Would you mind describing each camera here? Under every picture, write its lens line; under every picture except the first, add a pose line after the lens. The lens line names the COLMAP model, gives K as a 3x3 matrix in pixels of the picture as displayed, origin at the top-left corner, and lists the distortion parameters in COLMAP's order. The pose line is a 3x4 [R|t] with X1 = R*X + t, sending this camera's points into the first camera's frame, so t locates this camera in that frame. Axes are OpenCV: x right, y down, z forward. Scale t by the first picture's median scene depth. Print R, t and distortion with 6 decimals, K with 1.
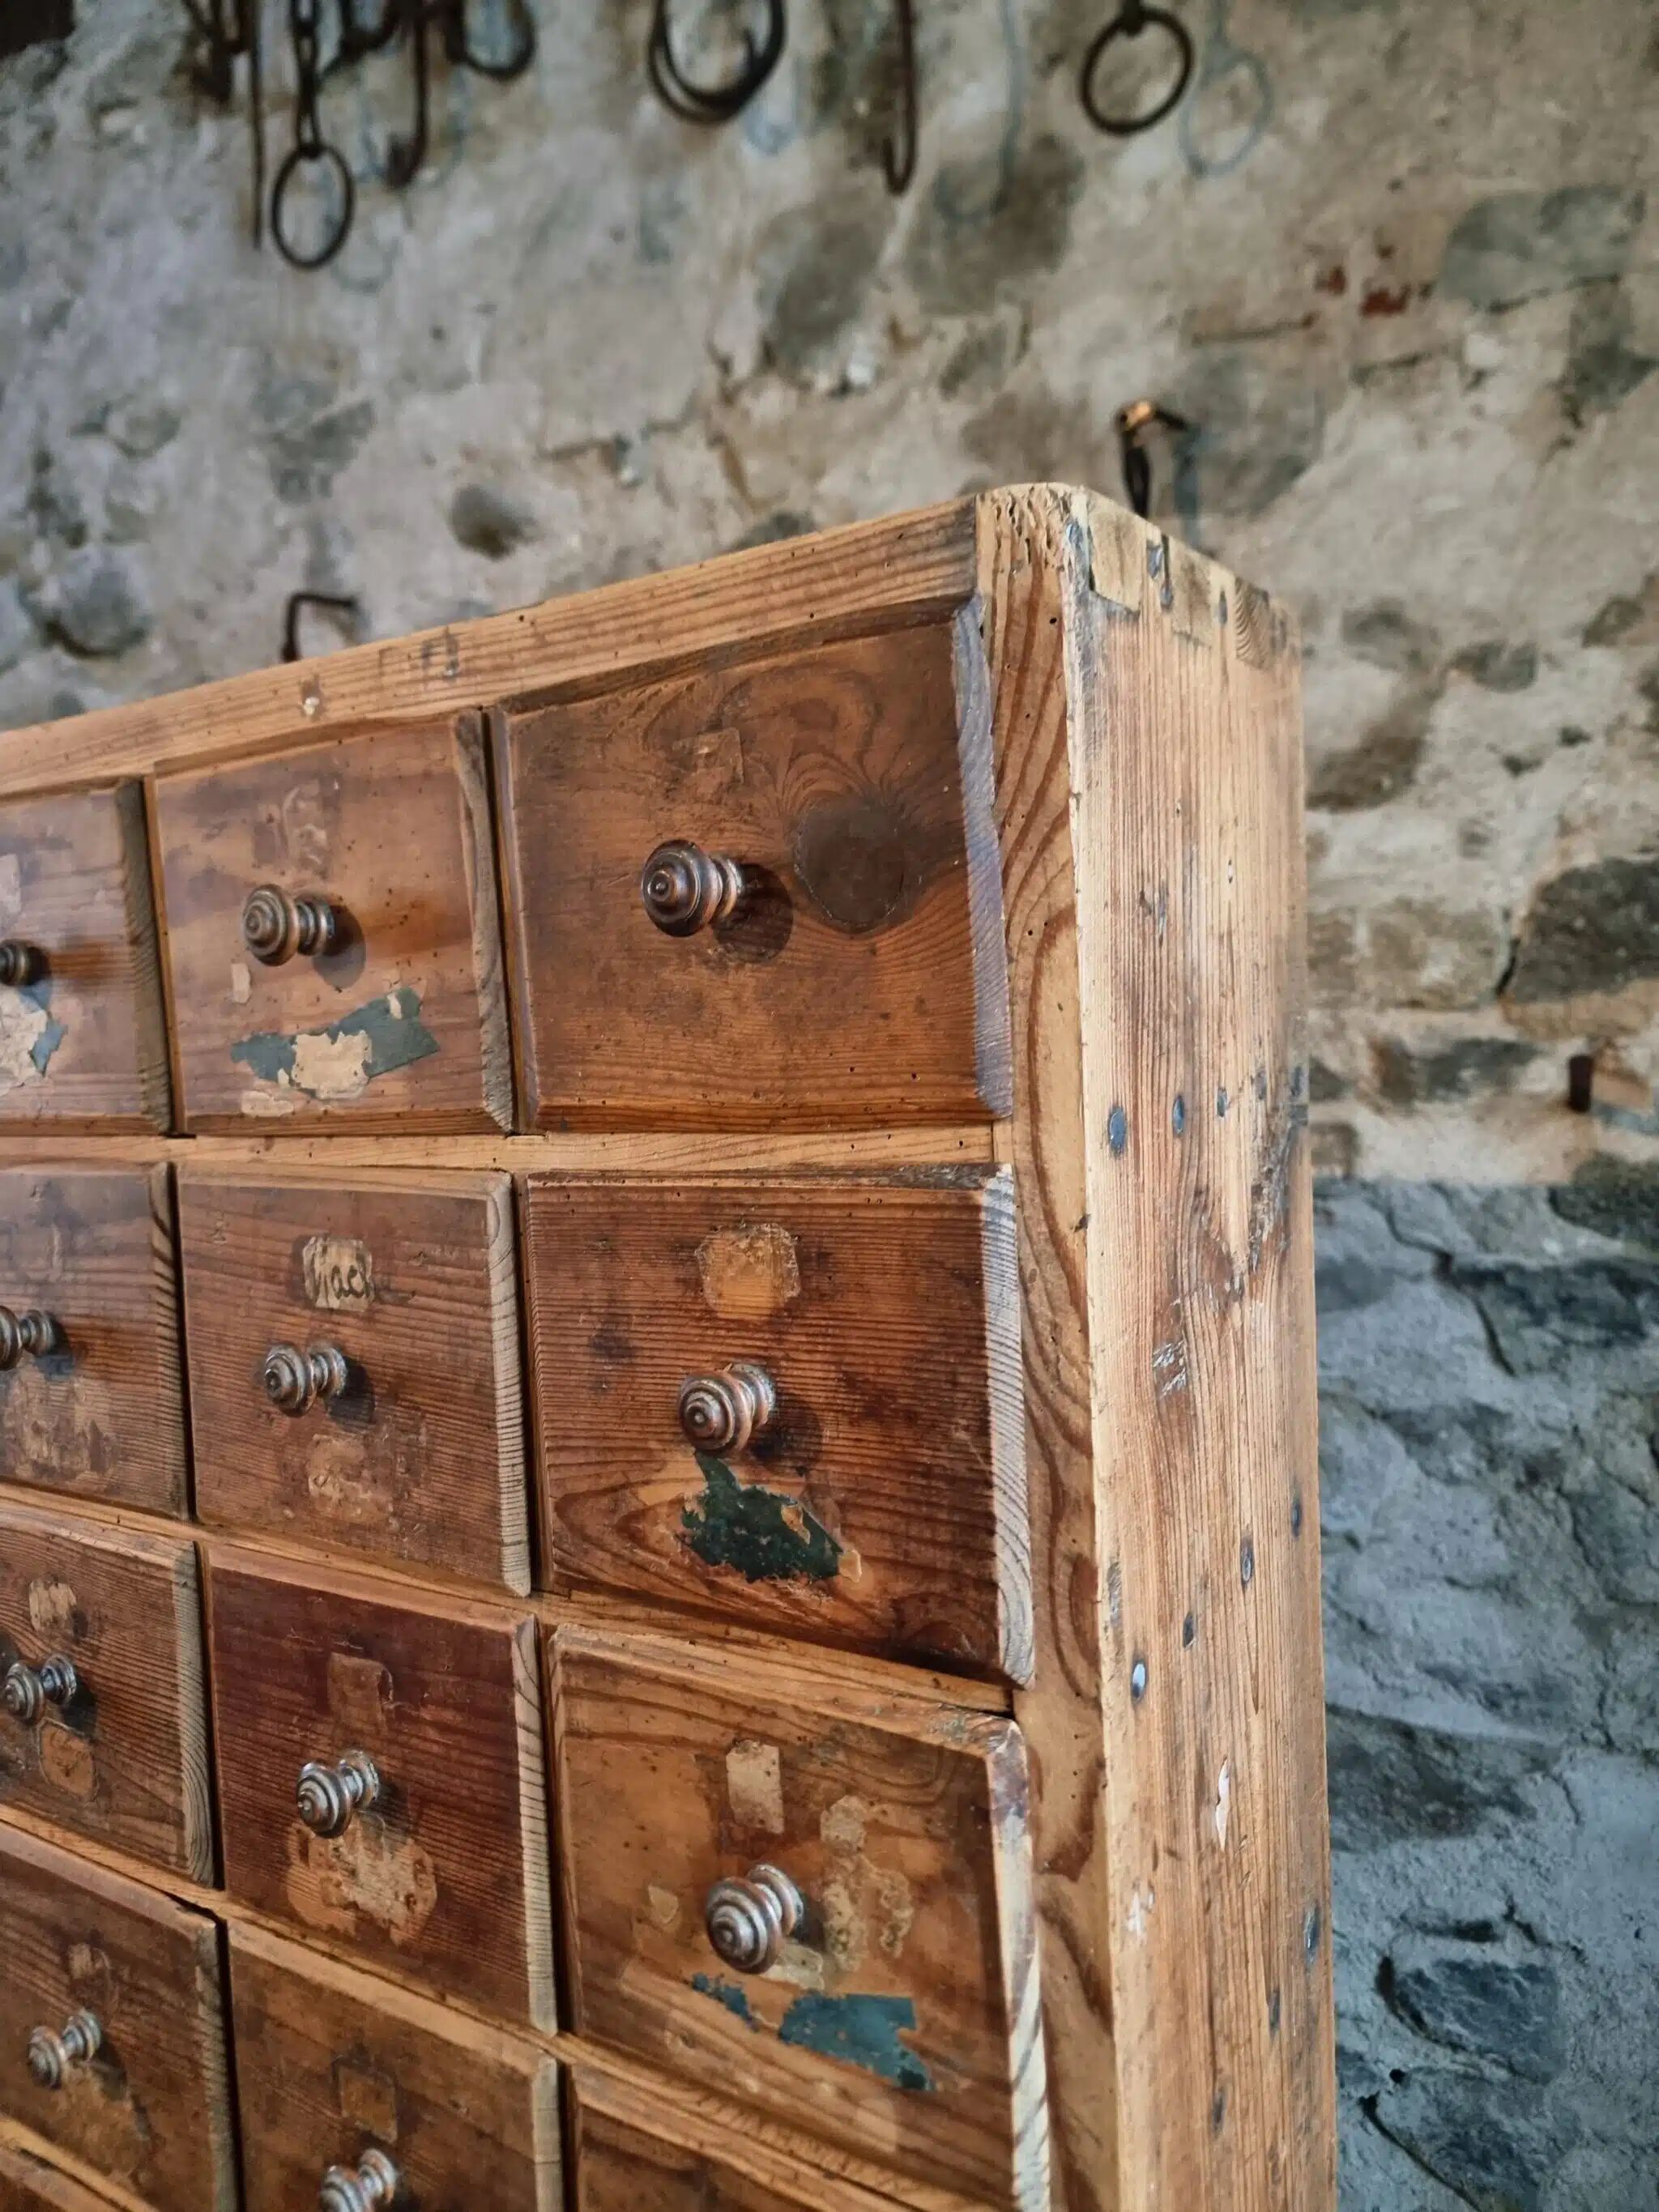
lens RADIAL K [[1567.3, 0, 813.0], [0, 1567.3, 1088.1], [0, 0, 1]] dist [0.075953, -0.075951]
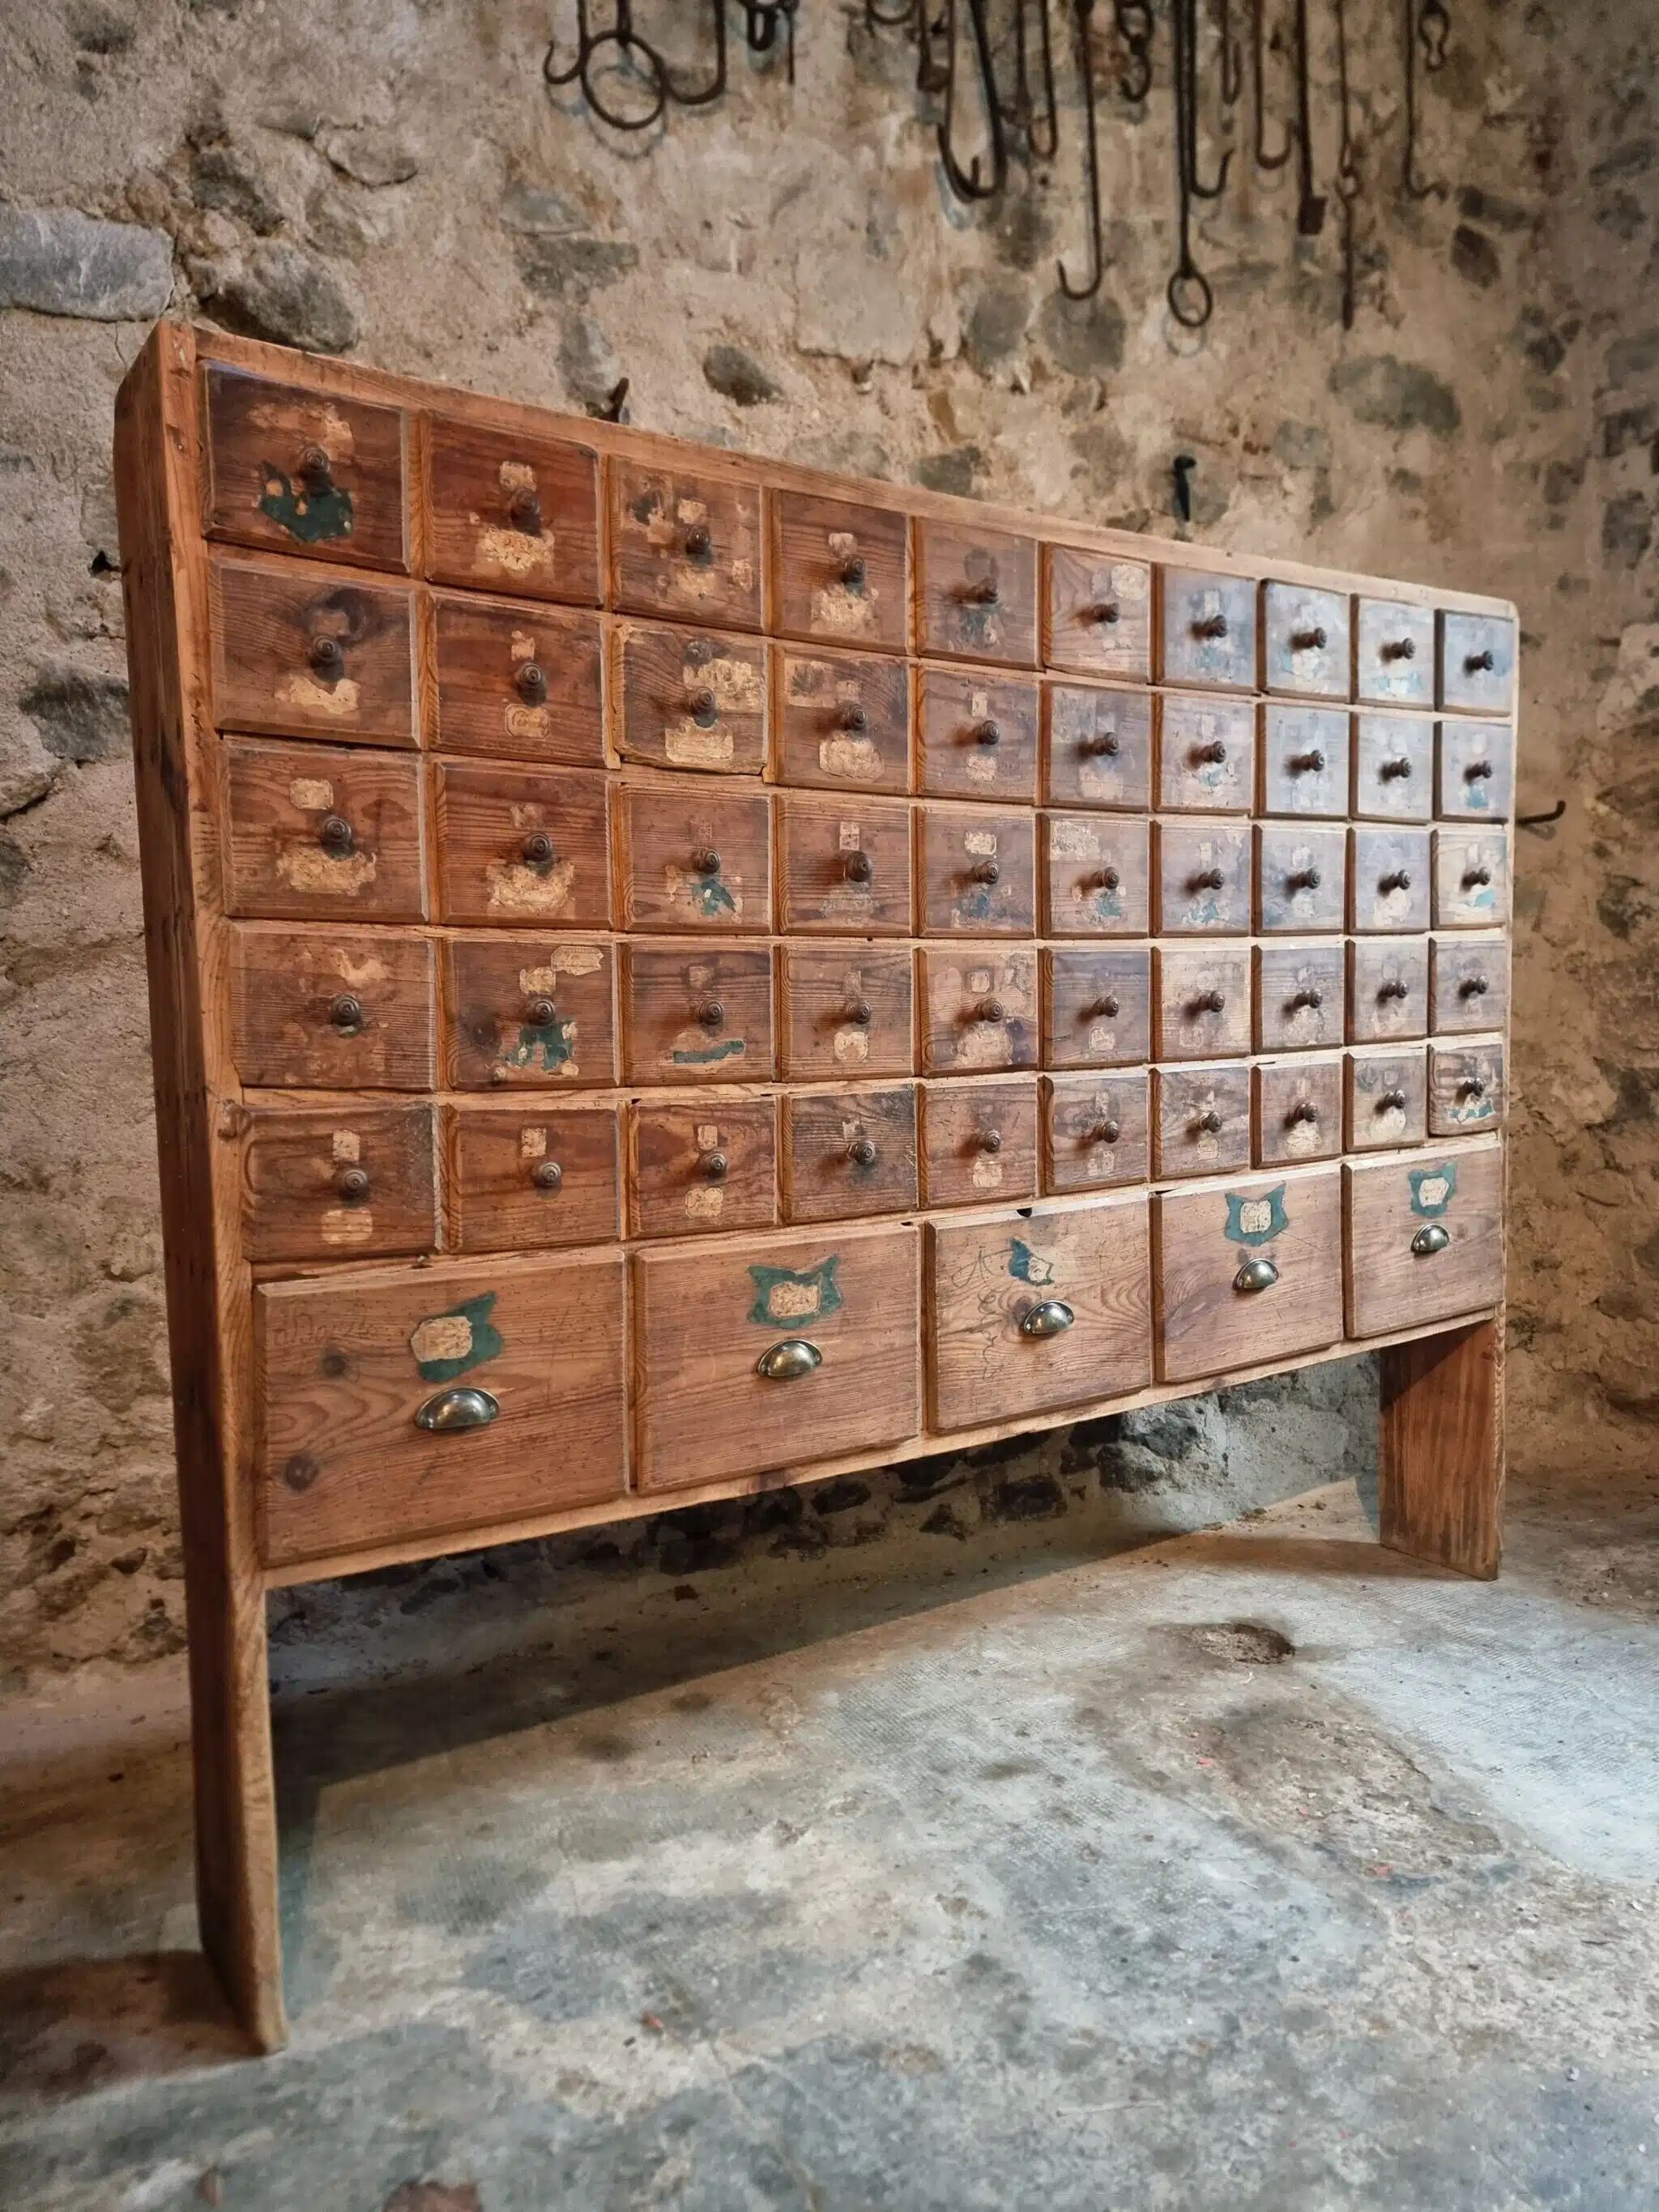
lens RADIAL K [[1567.3, 0, 826.6], [0, 1567.3, 1123.8], [0, 0, 1]] dist [0.075953, -0.075951]
pose [[0.375340, -0.045454, 0.925772, -2.146080], [0.063728, 0.997699, 0.023148, 0.417498], [-0.924694, 0.050309, 0.377373, 0.424779]]
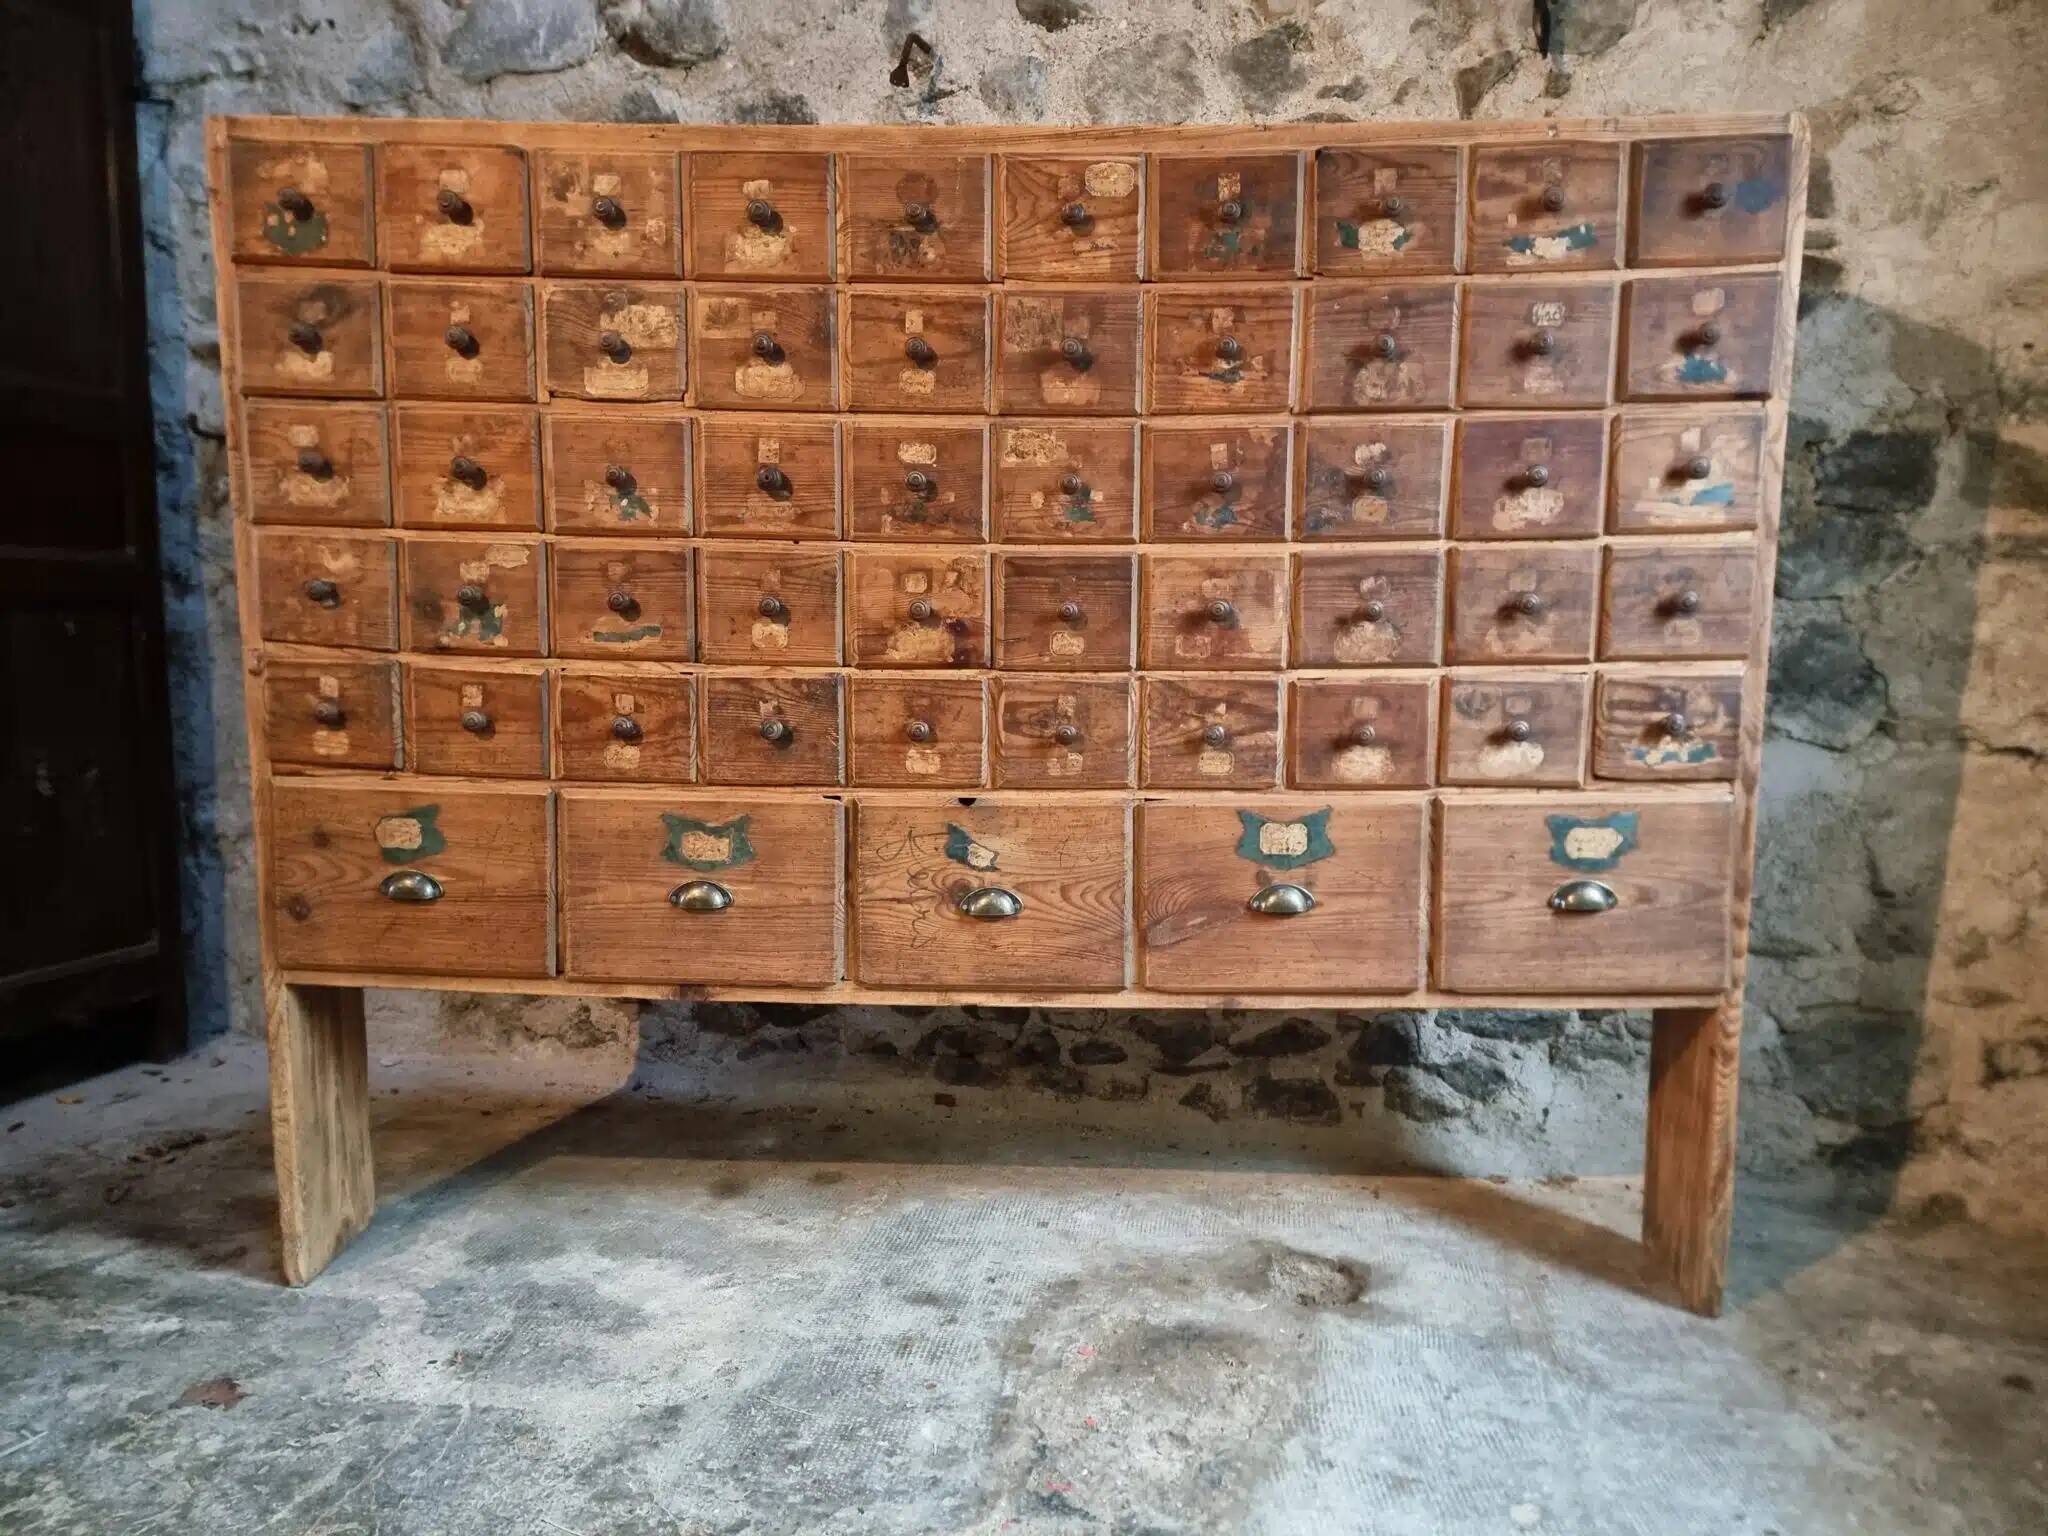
lens RADIAL K [[1451.0, 0, 1038.5], [0, 1451.0, 773.3], [0, 0, 1]] dist [0.075953, -0.075951]
pose [[0.847414, -0.028759, 0.530154, -1.373204], [-0.006672, 0.997876, 0.064796, 0.424336], [-0.530891, -0.058446, 0.845422, -0.519479]]
